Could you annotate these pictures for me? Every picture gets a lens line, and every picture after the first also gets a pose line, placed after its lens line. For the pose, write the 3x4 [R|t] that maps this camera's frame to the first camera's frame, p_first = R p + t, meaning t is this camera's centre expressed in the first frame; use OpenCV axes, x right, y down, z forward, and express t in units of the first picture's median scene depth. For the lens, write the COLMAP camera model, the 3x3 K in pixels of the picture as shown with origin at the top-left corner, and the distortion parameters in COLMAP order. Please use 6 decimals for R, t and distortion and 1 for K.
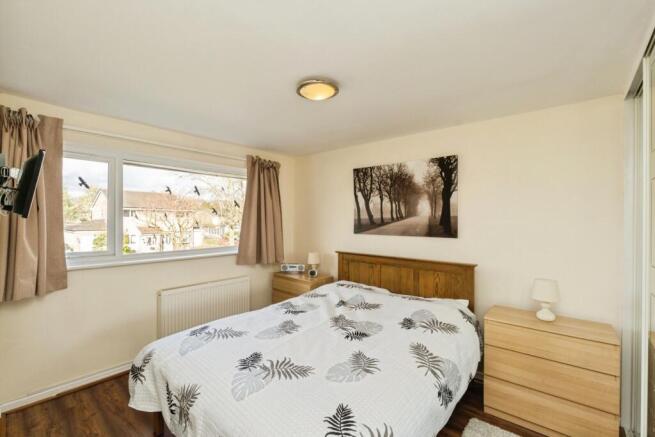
lens RADIAL K [[293.9, 0, 327.5], [0, 293.9, 220.2], [0, 0, 1]] dist [-0.004165, -0.000226]
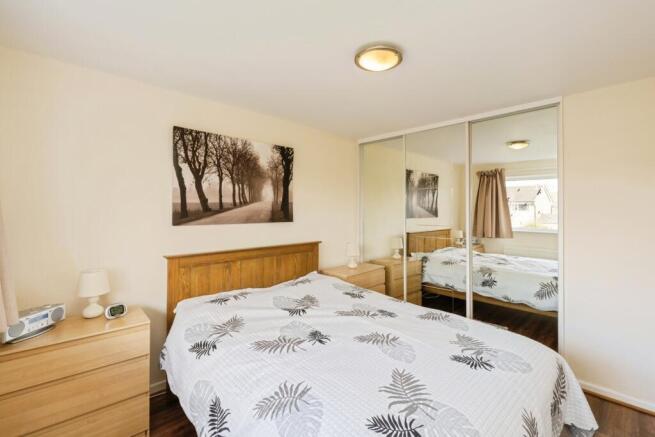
lens RADIAL K [[293.9, 0, 326.1], [0, 293.9, 207.5], [0, 0, 1]] dist [-0.004165, -0.000226]
pose [[0.071032, 0.008025, 0.997442, -0.605062], [0.006002, 0.999946, -0.008473, 0.014099], [-0.997456, 0.006589, 0.070980, 0.708792]]
